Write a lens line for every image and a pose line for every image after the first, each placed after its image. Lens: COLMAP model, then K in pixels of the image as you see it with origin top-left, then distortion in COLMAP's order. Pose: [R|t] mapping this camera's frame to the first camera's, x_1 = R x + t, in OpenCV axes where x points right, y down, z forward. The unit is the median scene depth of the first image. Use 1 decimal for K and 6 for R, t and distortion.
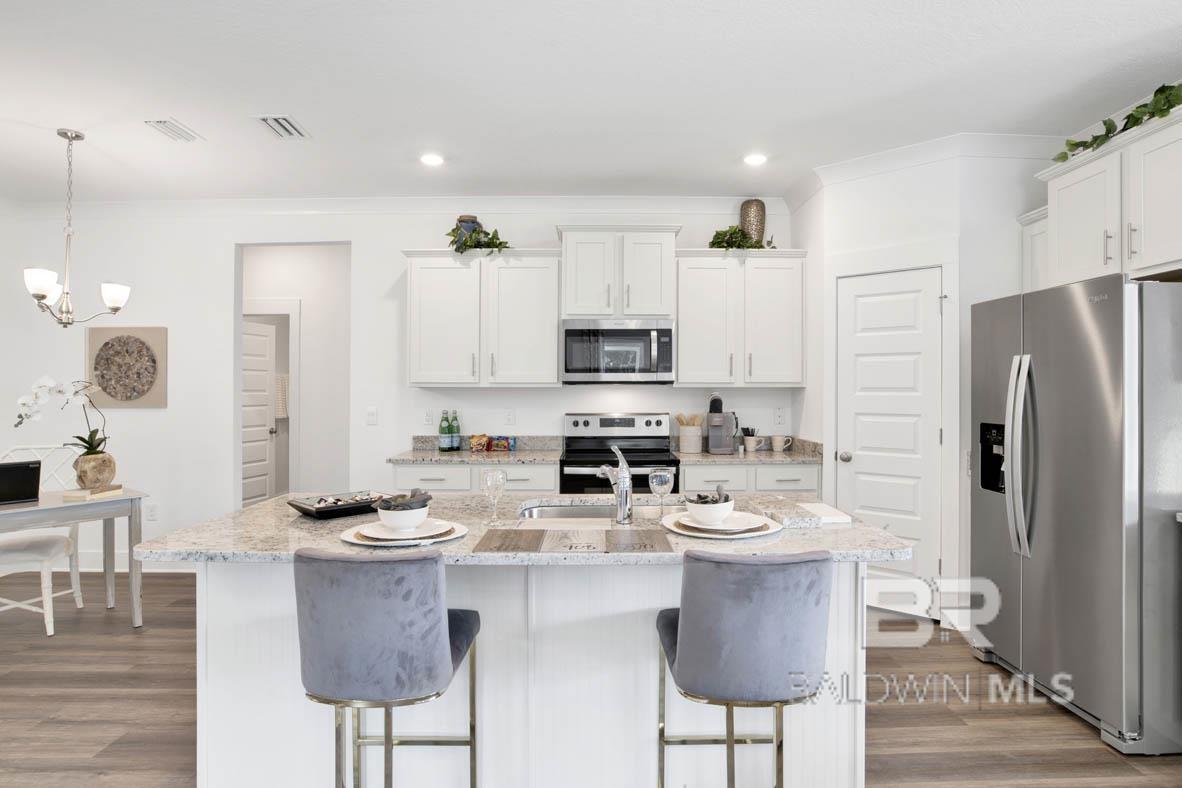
lens RADIAL K [[627.3, 0, 596.6], [0, 627.3, 388.8], [0, 0, 1]] dist [-0.068379, 0.022584]
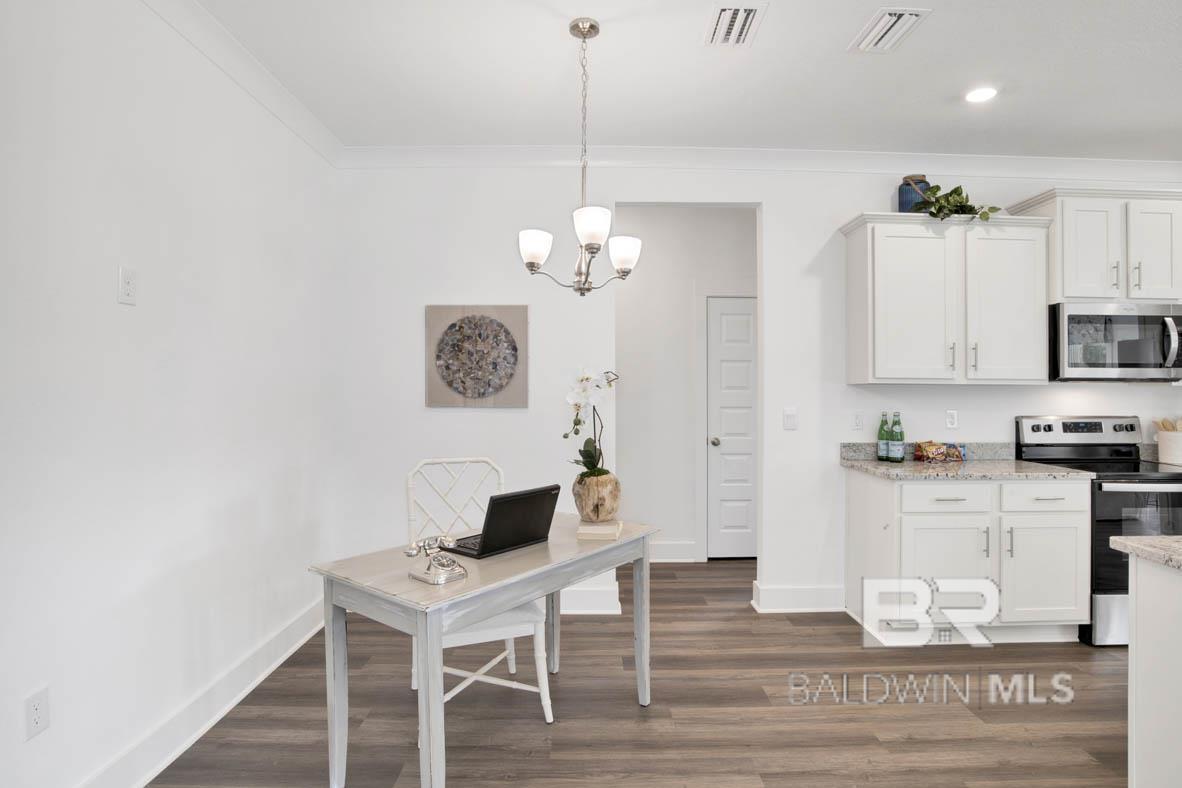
lens RADIAL K [[627.3, 0, 596.6], [0, 627.3, 388.8], [0, 0, 1]] dist [-0.068379, 0.022584]
pose [[0.999980, 0.006286, 0.000845, -0.641607], [-0.006289, 0.999973, 0.003847, 0.003380], [-0.000820, -0.003852, 0.999992, 0.192008]]
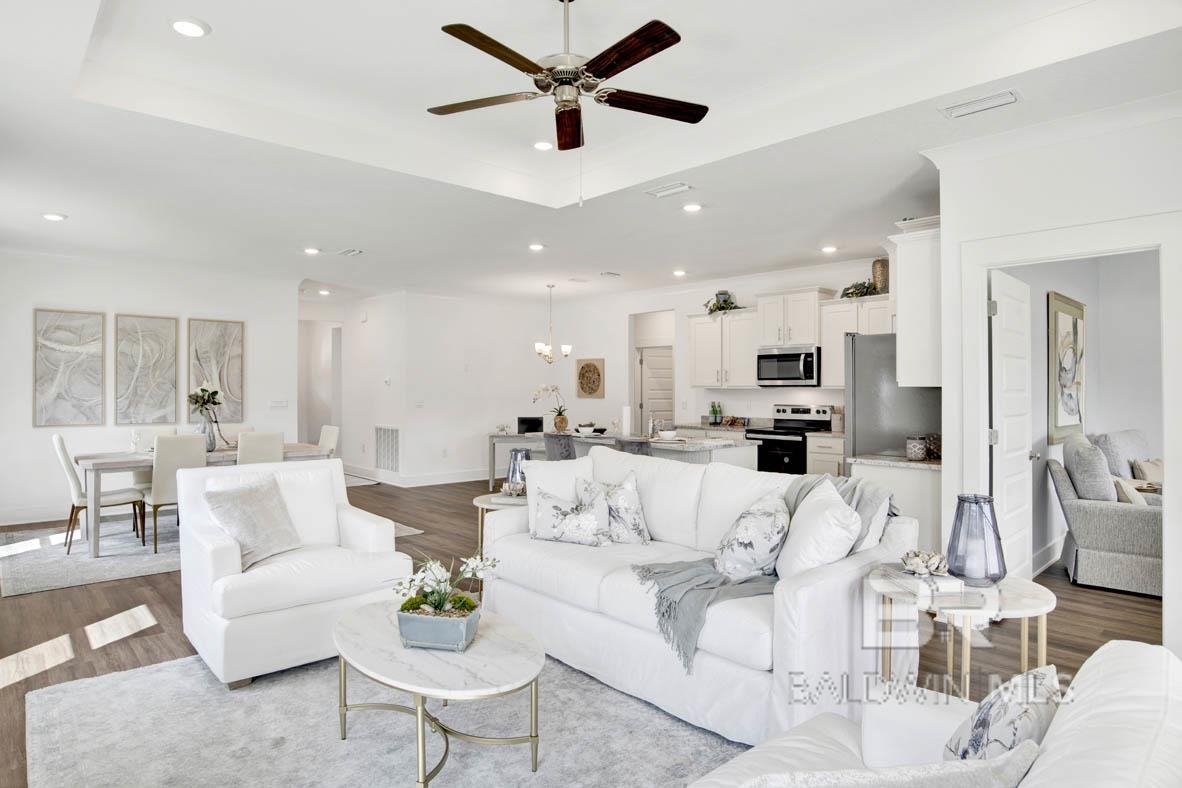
lens RADIAL K [[669.6, 0, 591.0], [0, 669.6, 394.0], [0, 0, 1]] dist [-0.081787, 0.000001]
pose [[0.664133, 0.008607, -0.747565, 0.965342], [-0.000874, 0.999942, 0.010735, -0.006893], [0.747614, -0.006476, 0.664102, -0.530115]]
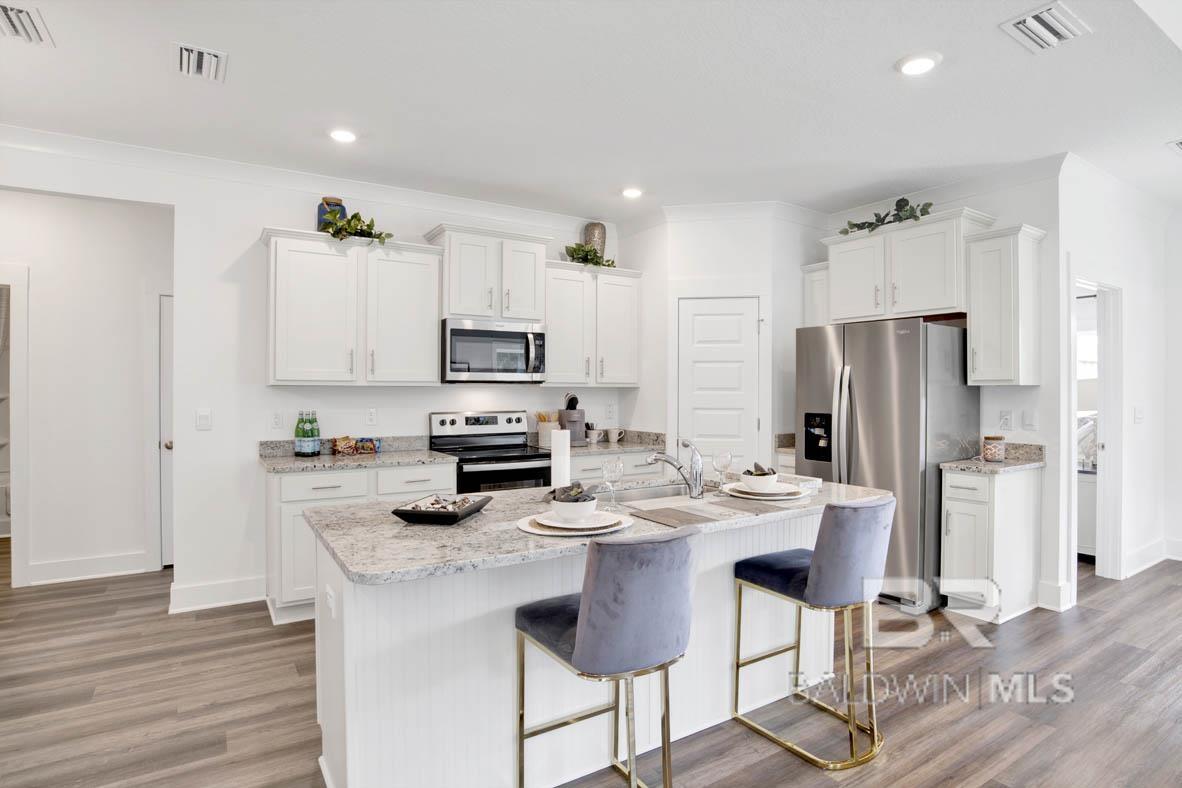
lens RADIAL K [[627.3, 0, 592.7], [0, 627.3, 387.7], [0, 0, 1]] dist [-0.067944, 0.023534]
pose [[0.850433, 0.004079, 0.526067, -0.365205], [-0.003426, 0.999992, -0.002214, 0.001313], [-0.526072, 0.000080, 0.850440, 0.027697]]
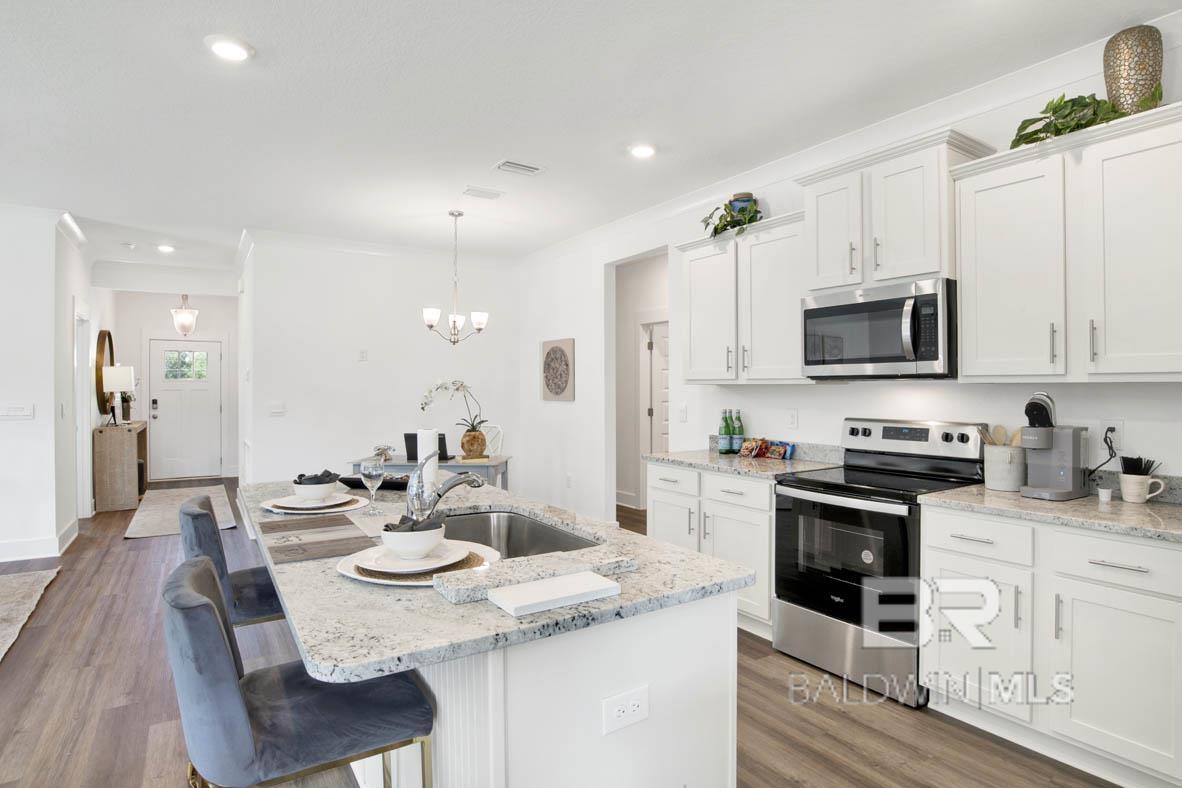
lens RADIAL K [[627.3, 0, 596.6], [0, 627.3, 388.8], [0, 0, 1]] dist [-0.068379, 0.022584]
pose [[0.540243, 0.002653, -0.841505, 0.443479], [0.002532, 0.999985, 0.004778, -0.000856], [0.841505, -0.004711, 0.540229, 0.342088]]
